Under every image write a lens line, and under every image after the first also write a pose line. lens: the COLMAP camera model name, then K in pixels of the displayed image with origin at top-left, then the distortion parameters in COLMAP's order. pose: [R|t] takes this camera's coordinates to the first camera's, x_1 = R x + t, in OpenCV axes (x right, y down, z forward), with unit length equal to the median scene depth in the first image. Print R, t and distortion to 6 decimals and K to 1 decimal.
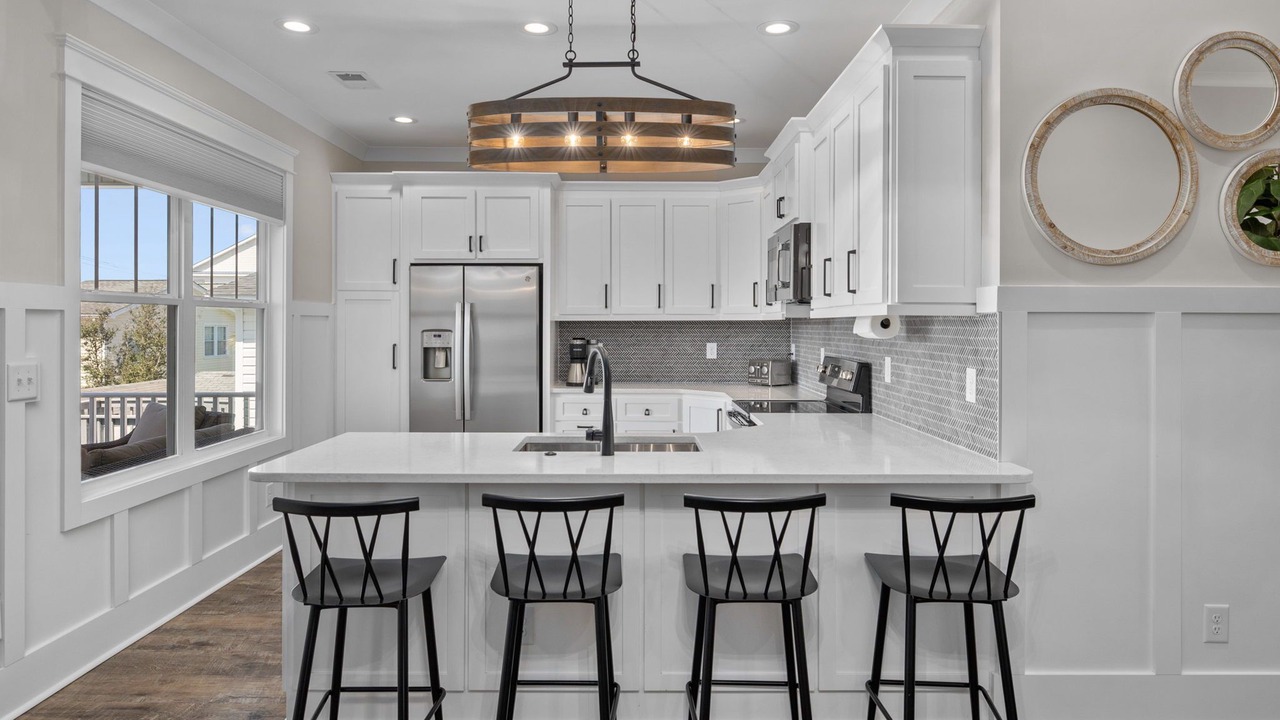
lens RADIAL K [[762.1, 0, 641.8], [0, 762.1, 326.5], [0, 0, 1]] dist [-0.000010, 0.000591]
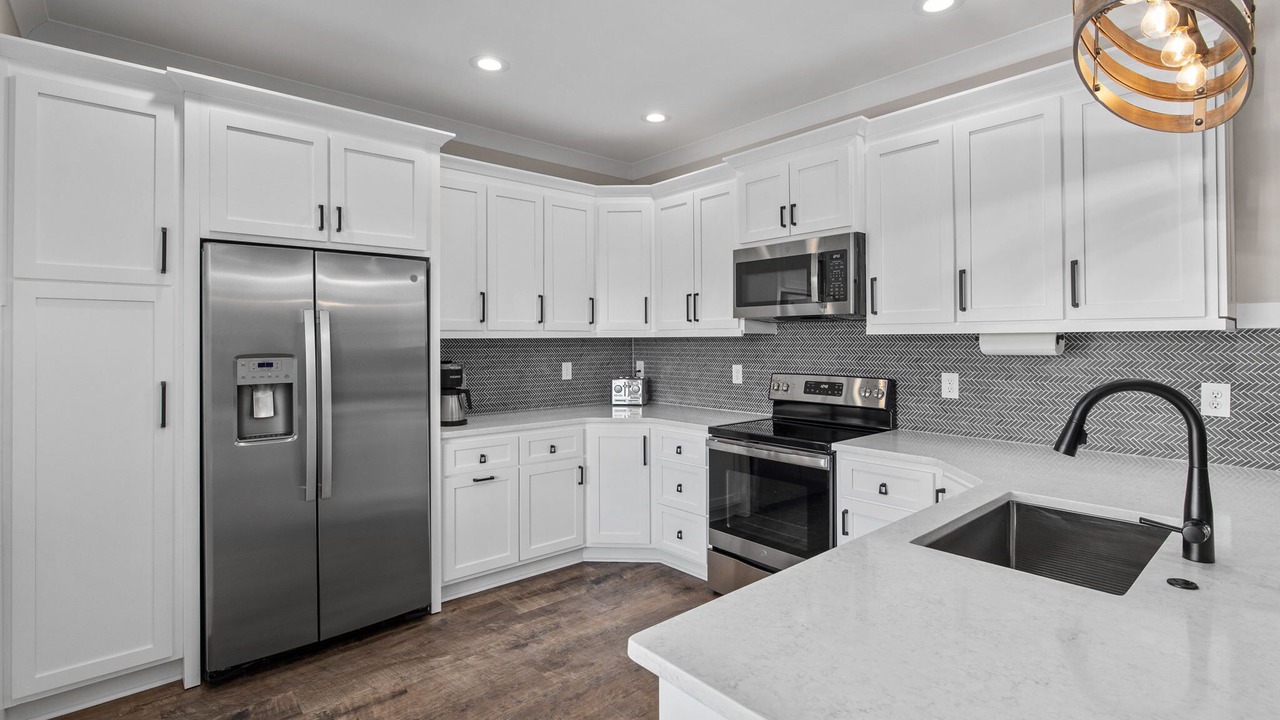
lens RADIAL K [[588.1, 0, 636.3], [0, 588.1, 335.2], [0, 0, 1]] dist [-0.005078, 0.001090]
pose [[0.768236, 0.000225, 0.640167, -0.334877], [0.007629, 0.999926, -0.009507, -0.004076], [-0.640121, 0.012187, 0.768177, 0.458193]]
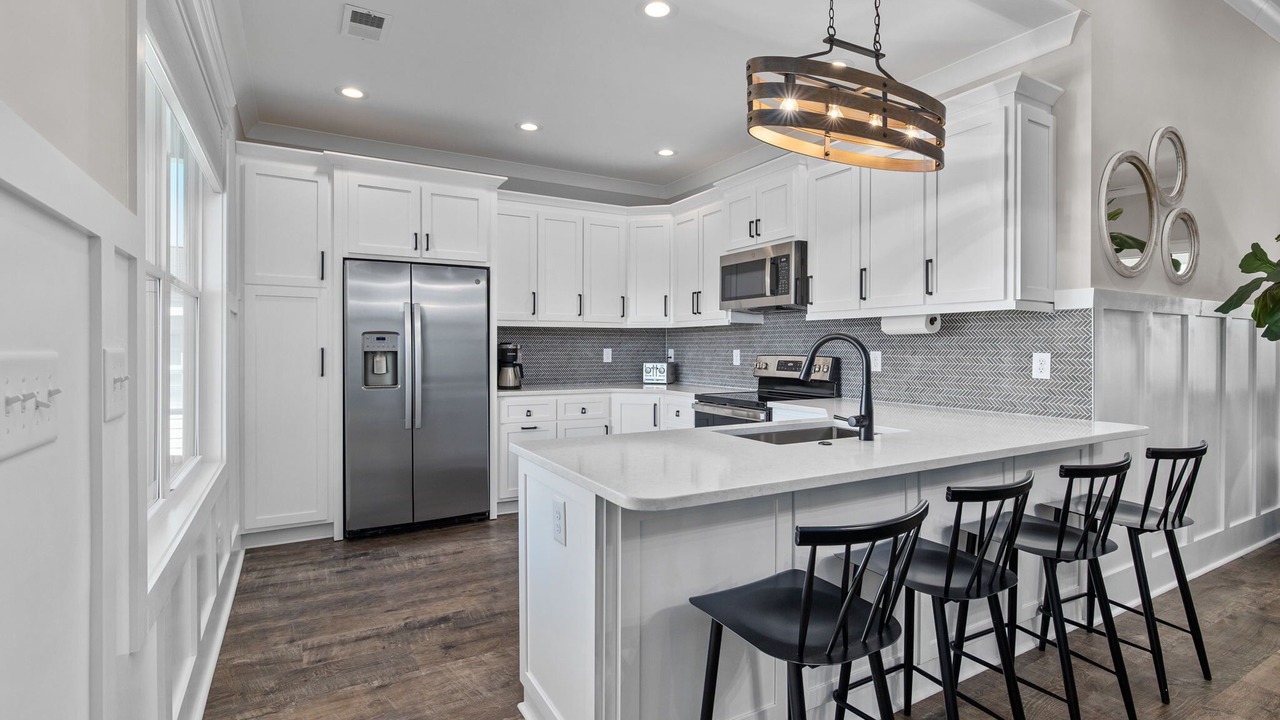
lens RADIAL K [[588.1, 0, 634.7], [0, 588.1, 347.7], [0, 0, 1]] dist [-0.005078, 0.001090]
pose [[0.876789, -0.001302, 0.480873, -0.335988], [0.001089, 0.999999, 0.000723, 0.022509], [-0.480874, -0.000110, 0.876790, 0.234005]]
